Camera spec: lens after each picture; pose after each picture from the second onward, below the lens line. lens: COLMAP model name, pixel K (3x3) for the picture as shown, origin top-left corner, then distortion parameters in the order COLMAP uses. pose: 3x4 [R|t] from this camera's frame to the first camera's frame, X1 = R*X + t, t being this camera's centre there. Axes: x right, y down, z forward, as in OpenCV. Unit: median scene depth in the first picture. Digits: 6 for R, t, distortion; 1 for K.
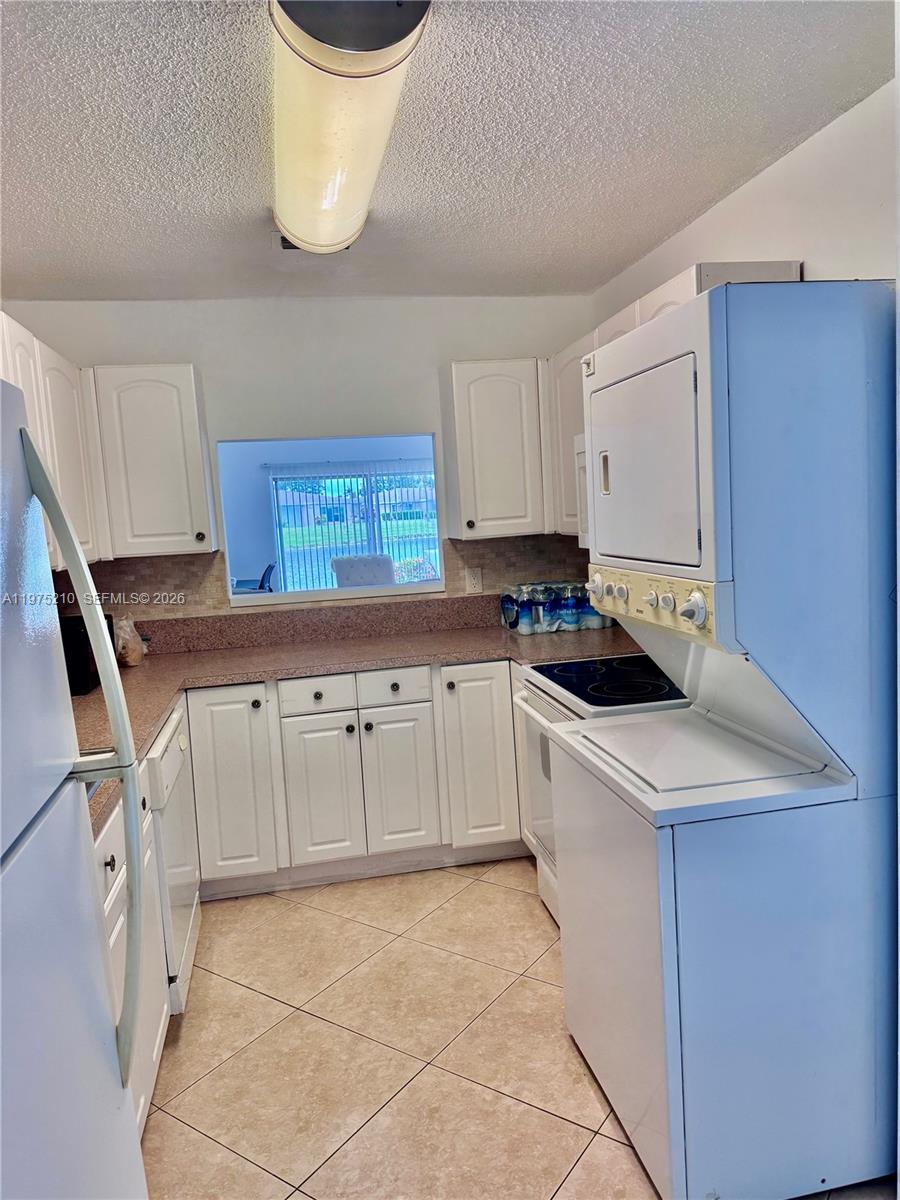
lens RADIAL K [[831.3, 0, 450.0], [0, 831.3, 600.0], [0, 0, 1]] dist [0.084664, -0.085329]
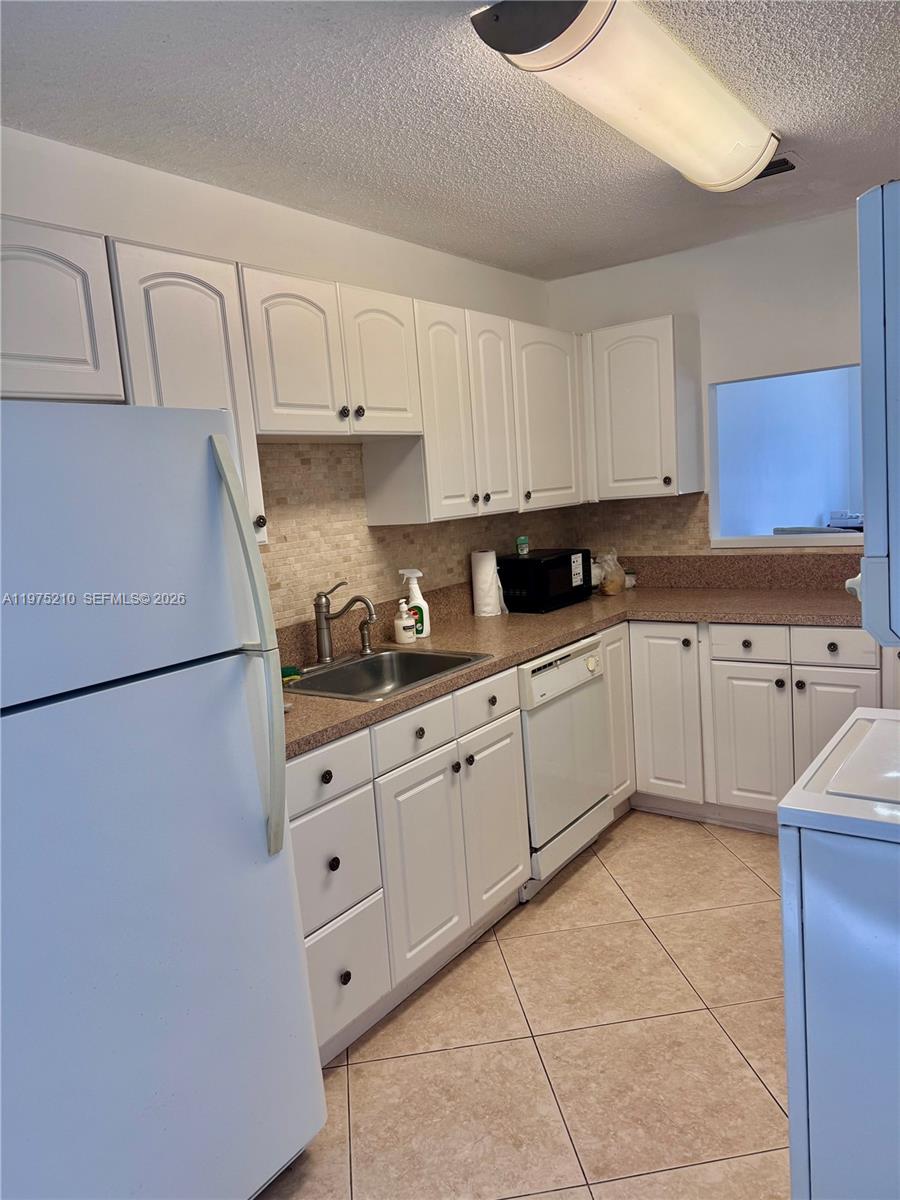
lens RADIAL K [[831.3, 0, 450.0], [0, 831.3, 600.0], [0, 0, 1]] dist [0.084664, -0.085329]
pose [[0.694218, 0.104744, -0.712103, 0.297686], [-0.042294, 0.993581, 0.104915, -0.026450], [0.718521, -0.042716, 0.694192, 0.057972]]
